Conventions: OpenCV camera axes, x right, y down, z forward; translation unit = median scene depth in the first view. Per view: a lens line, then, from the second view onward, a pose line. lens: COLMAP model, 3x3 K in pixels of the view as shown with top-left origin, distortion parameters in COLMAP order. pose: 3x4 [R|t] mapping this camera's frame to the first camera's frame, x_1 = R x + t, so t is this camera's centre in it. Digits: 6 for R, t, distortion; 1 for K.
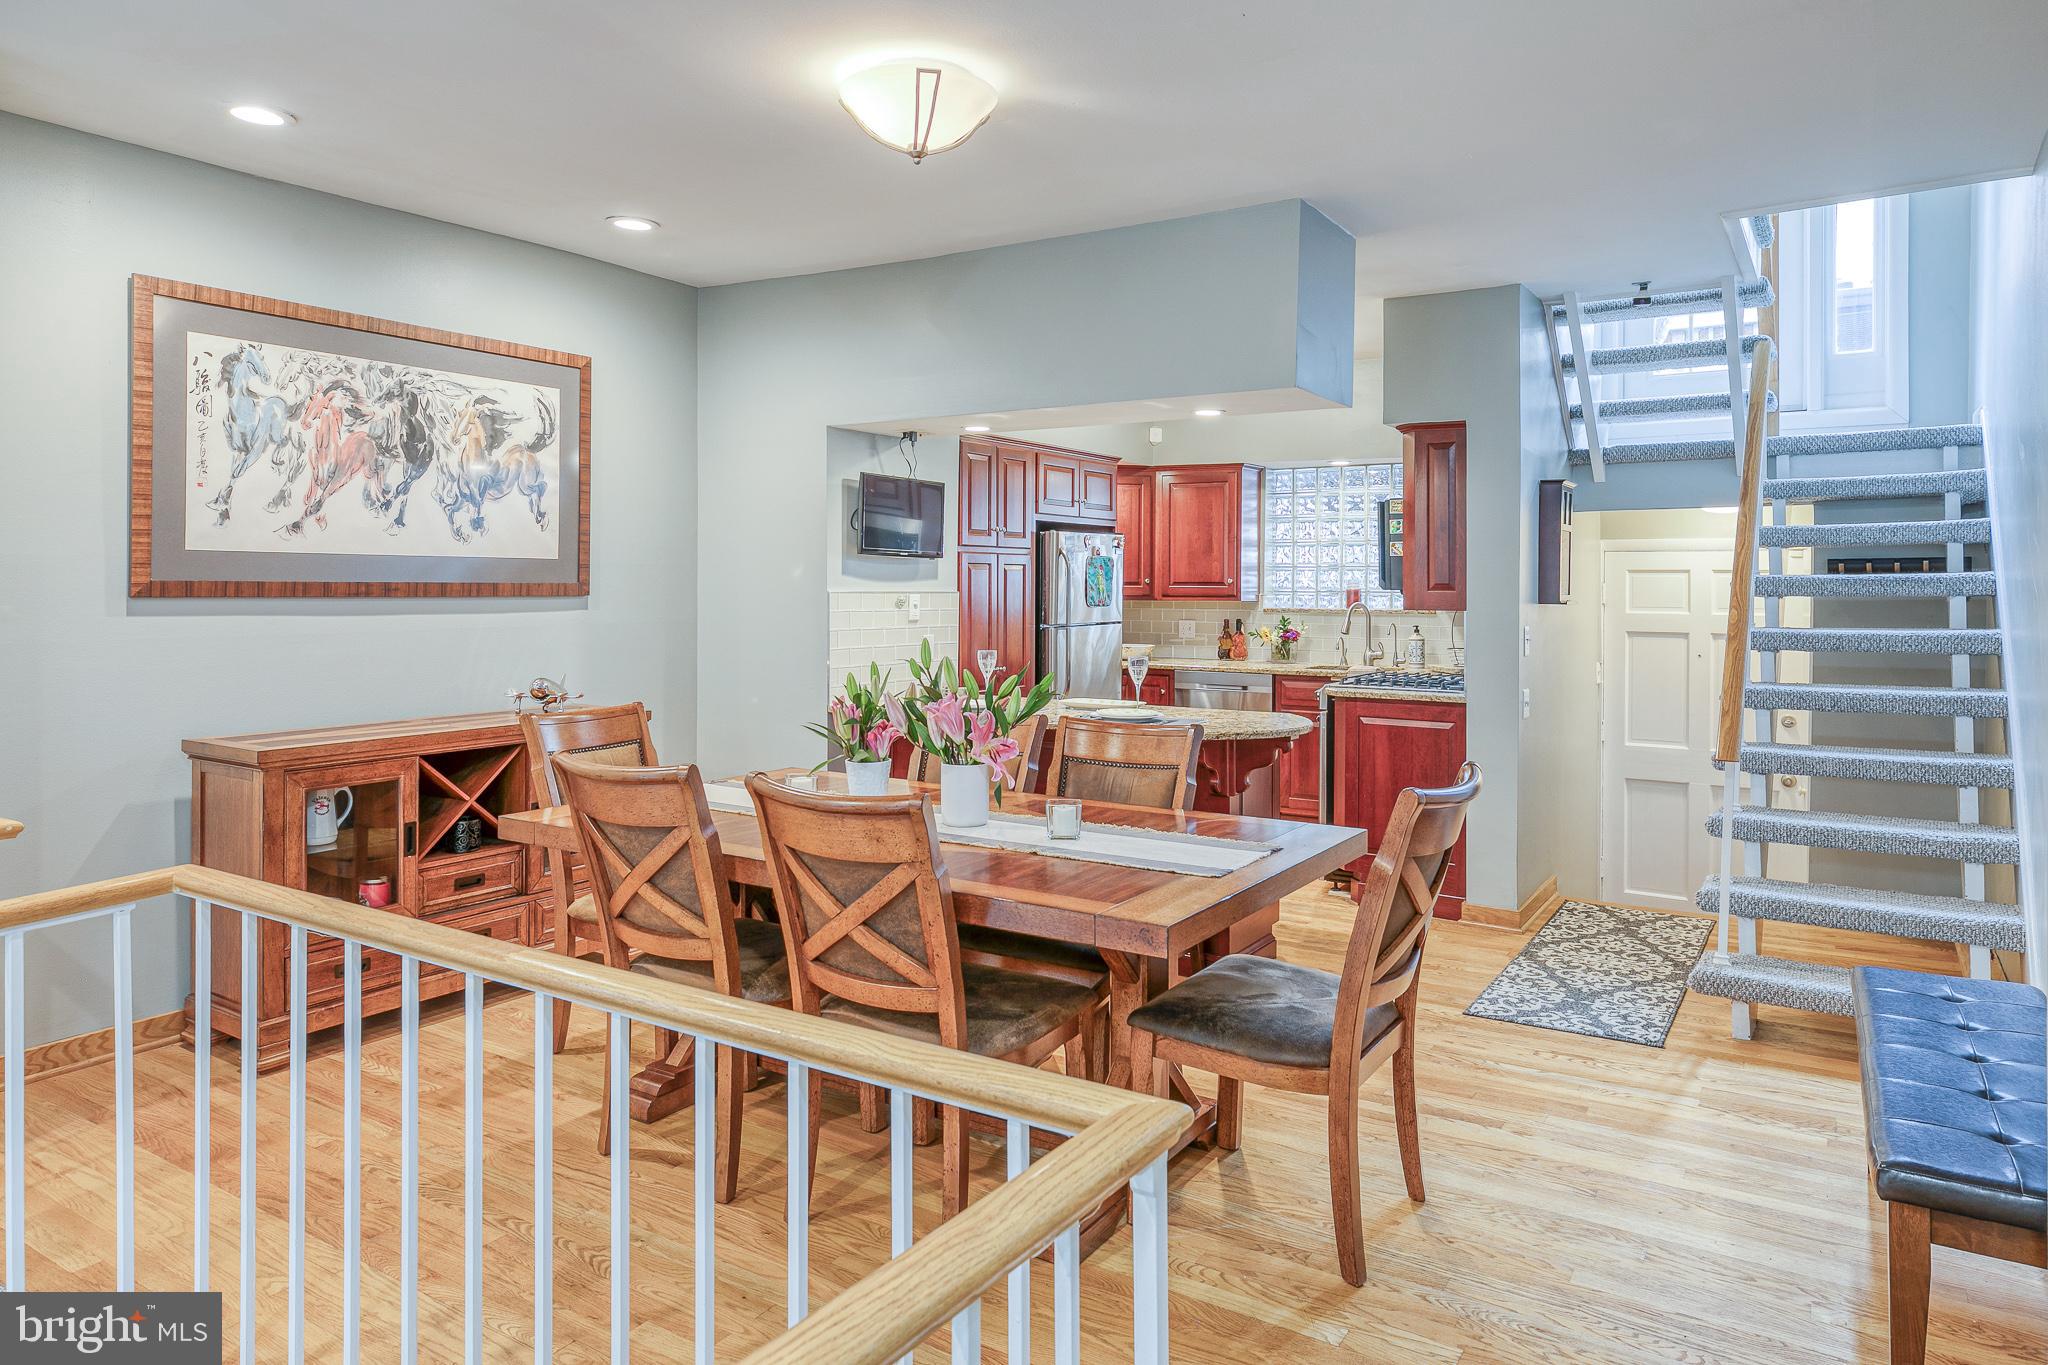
lens RADIAL K [[1288.7, 0, 1032.6], [0, 1288.7, 580.0], [0, 0, 1]] dist [0.004162, 0.002643]
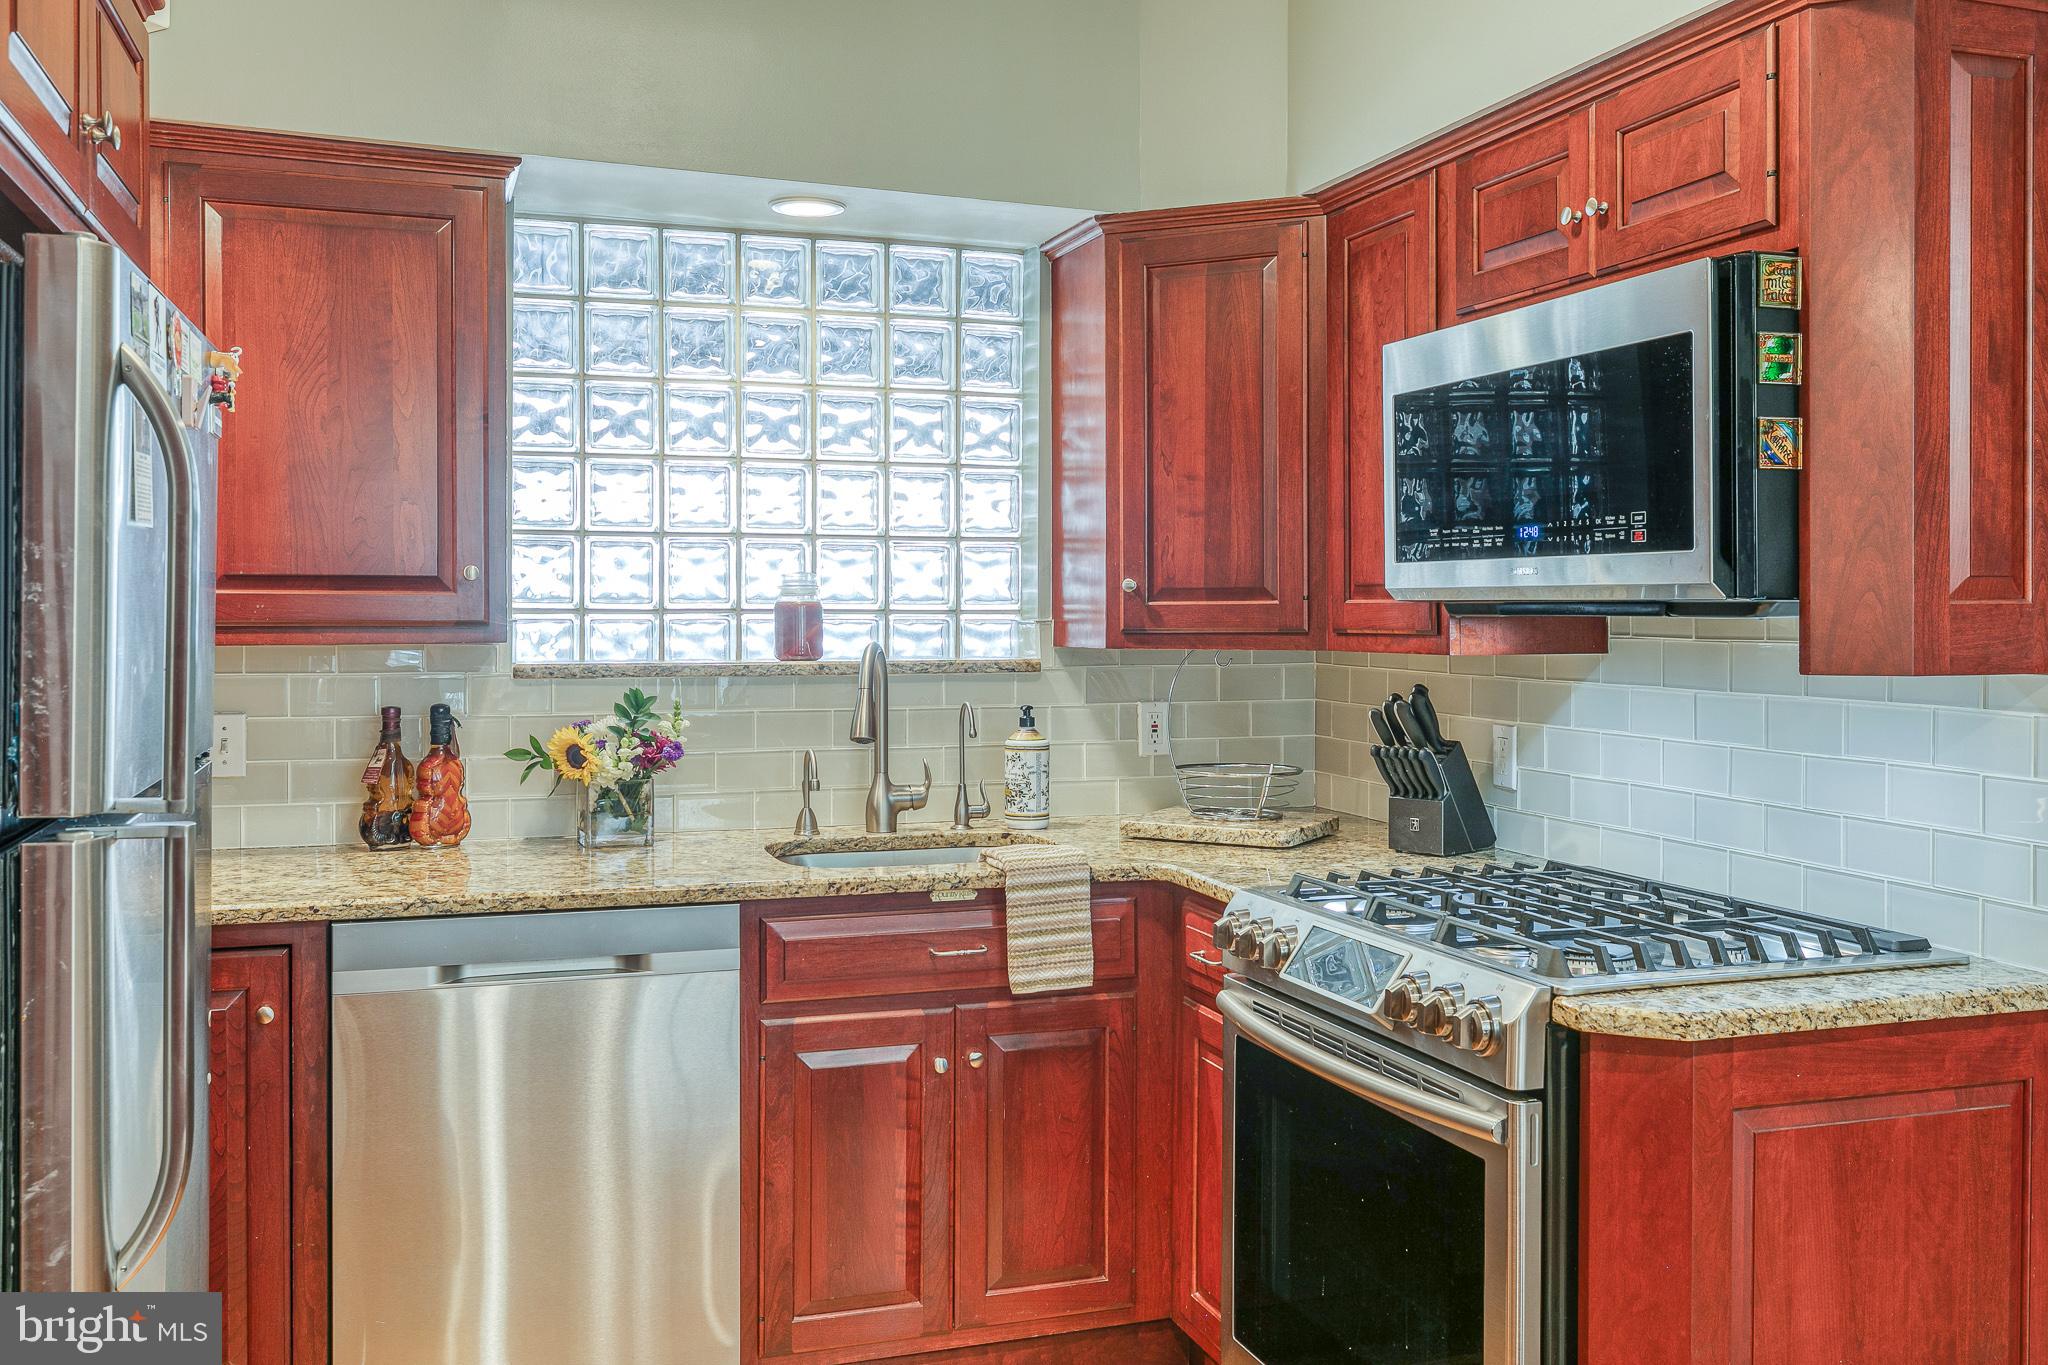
lens RADIAL K [[1780.3, 0, 1012.0], [0, 1780.3, 610.8], [0, 0, 1]] dist [-0.000431, 0.006241]
pose [[0.623055, -0.002350, 0.782174, -0.076488], [-0.005422, 0.999958, 0.007323, 0.005696], [-0.782159, -0.008803, 0.623016, 0.664910]]
